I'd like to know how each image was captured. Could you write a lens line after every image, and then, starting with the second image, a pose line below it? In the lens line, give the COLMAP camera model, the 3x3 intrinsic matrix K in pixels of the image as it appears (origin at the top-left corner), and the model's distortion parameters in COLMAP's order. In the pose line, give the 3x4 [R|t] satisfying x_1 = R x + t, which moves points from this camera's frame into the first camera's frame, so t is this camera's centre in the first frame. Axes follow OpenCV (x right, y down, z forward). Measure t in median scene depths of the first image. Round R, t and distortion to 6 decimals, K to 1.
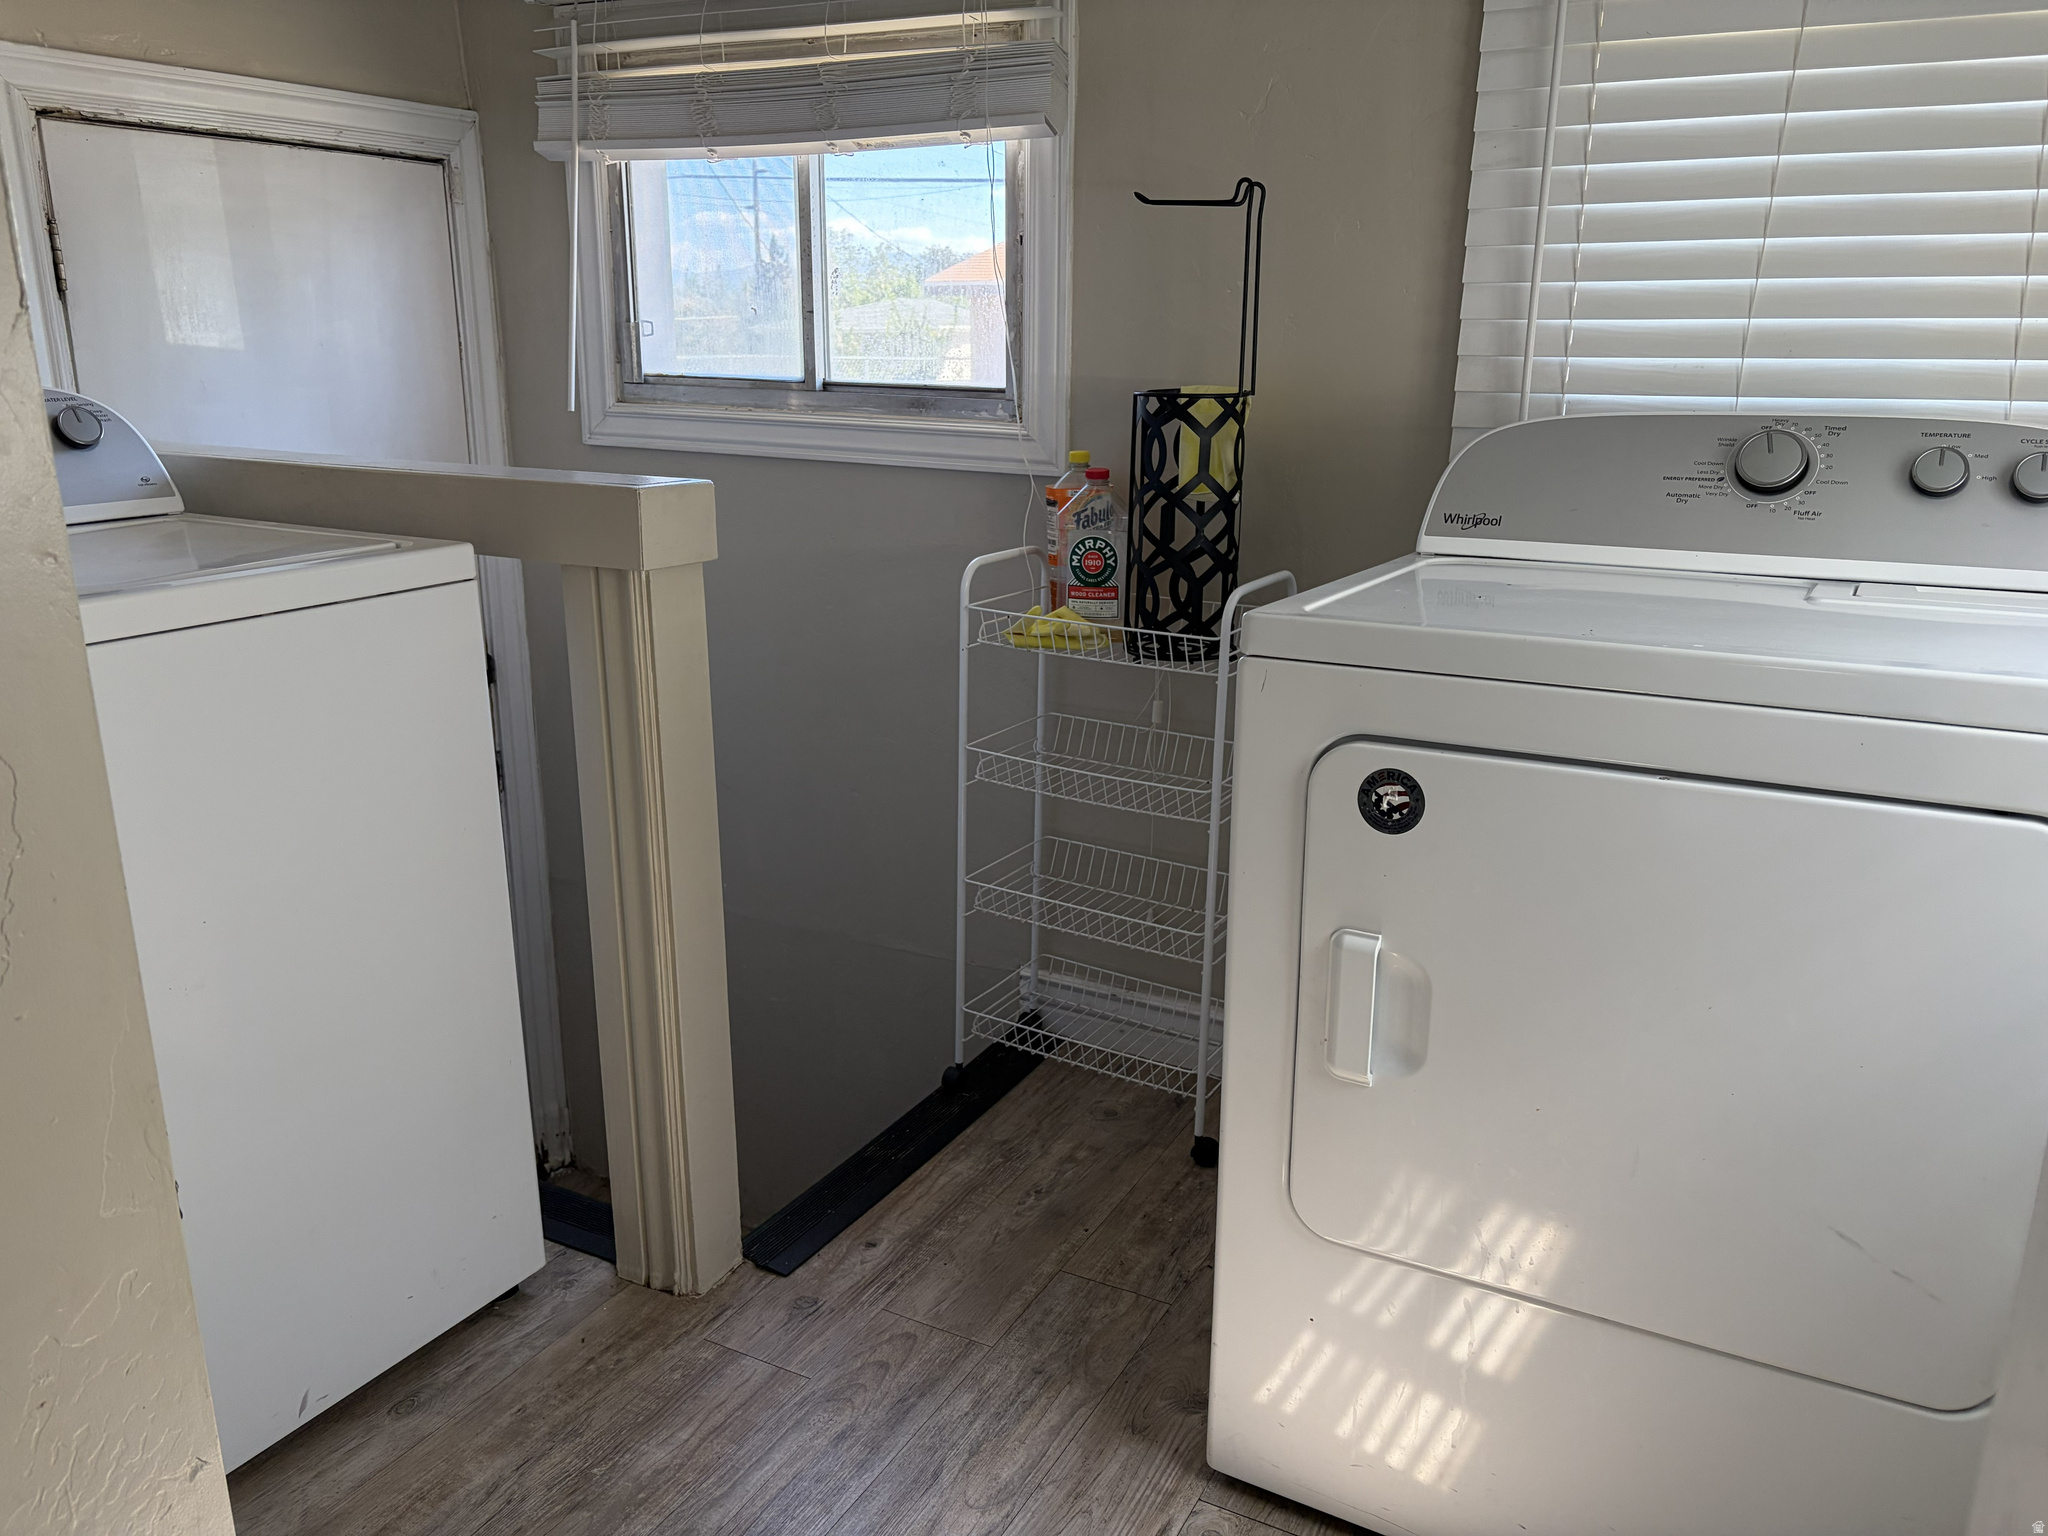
lens RADIAL K [[1568.1, 0, 1019.2], [0, 1568.1, 774.3], [0, 0, 1]] dist [0.038022, -0.003670]
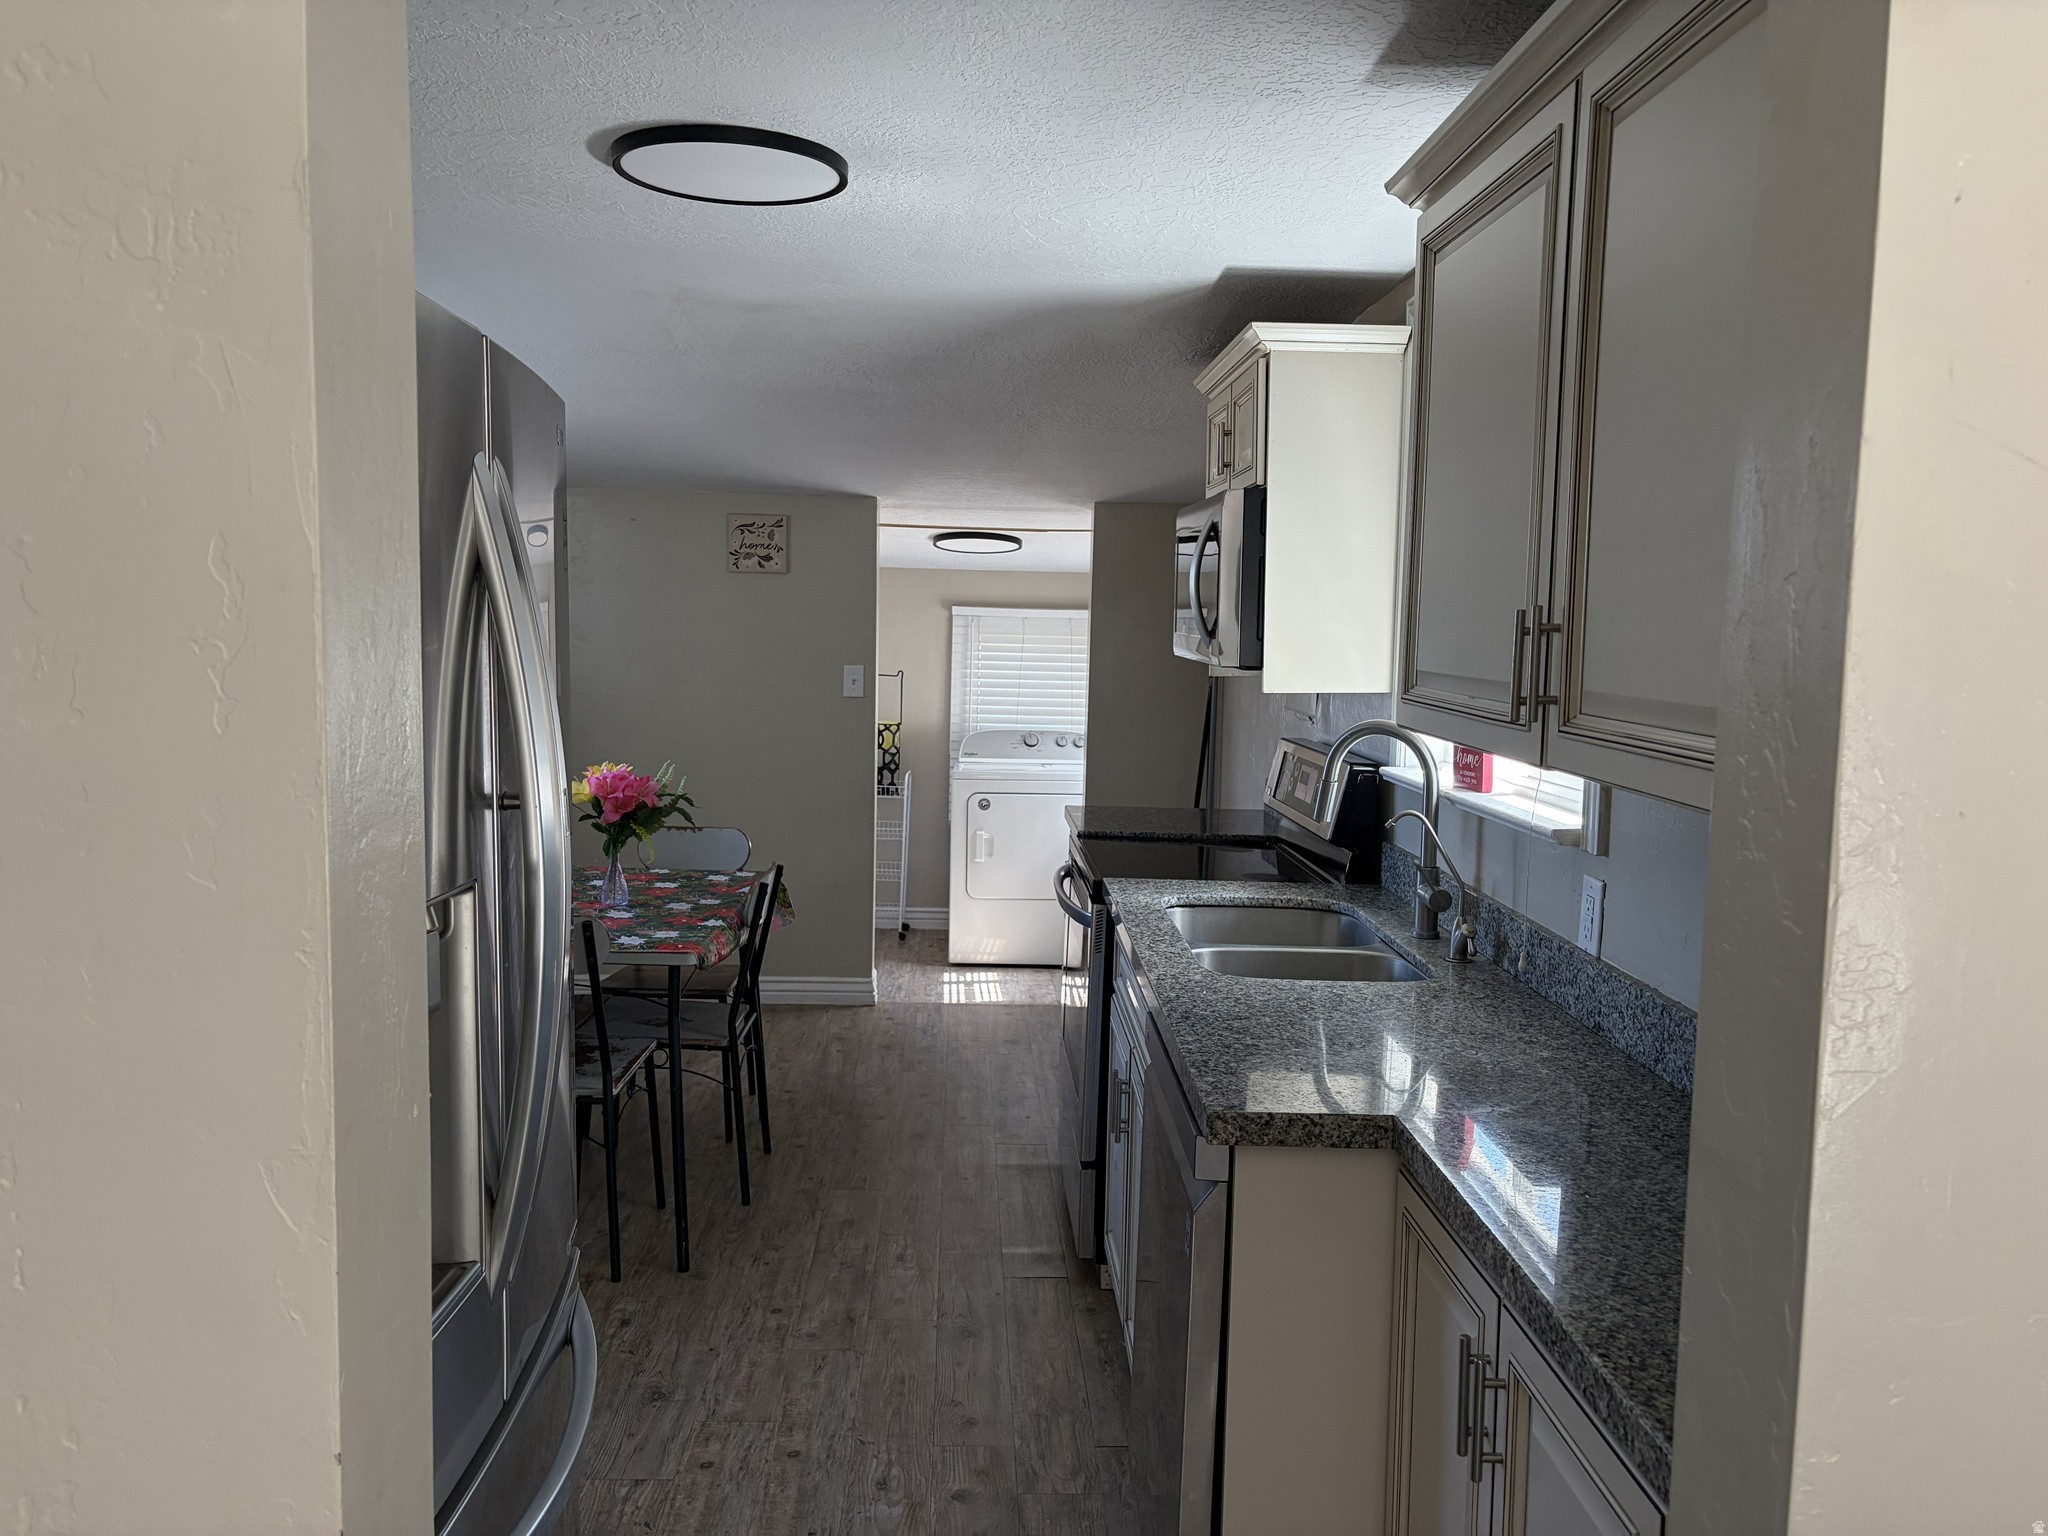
lens RADIAL K [[1568.1, 0, 1019.2], [0, 1568.1, 774.3], [0, 0, 1]] dist [0.038022, -0.003670]
pose [[0.867925, -0.036996, 0.495316, -1.511543], [0.115199, 0.985024, -0.128285, 0.404117], [-0.483152, 0.168402, 0.859189, -2.406079]]
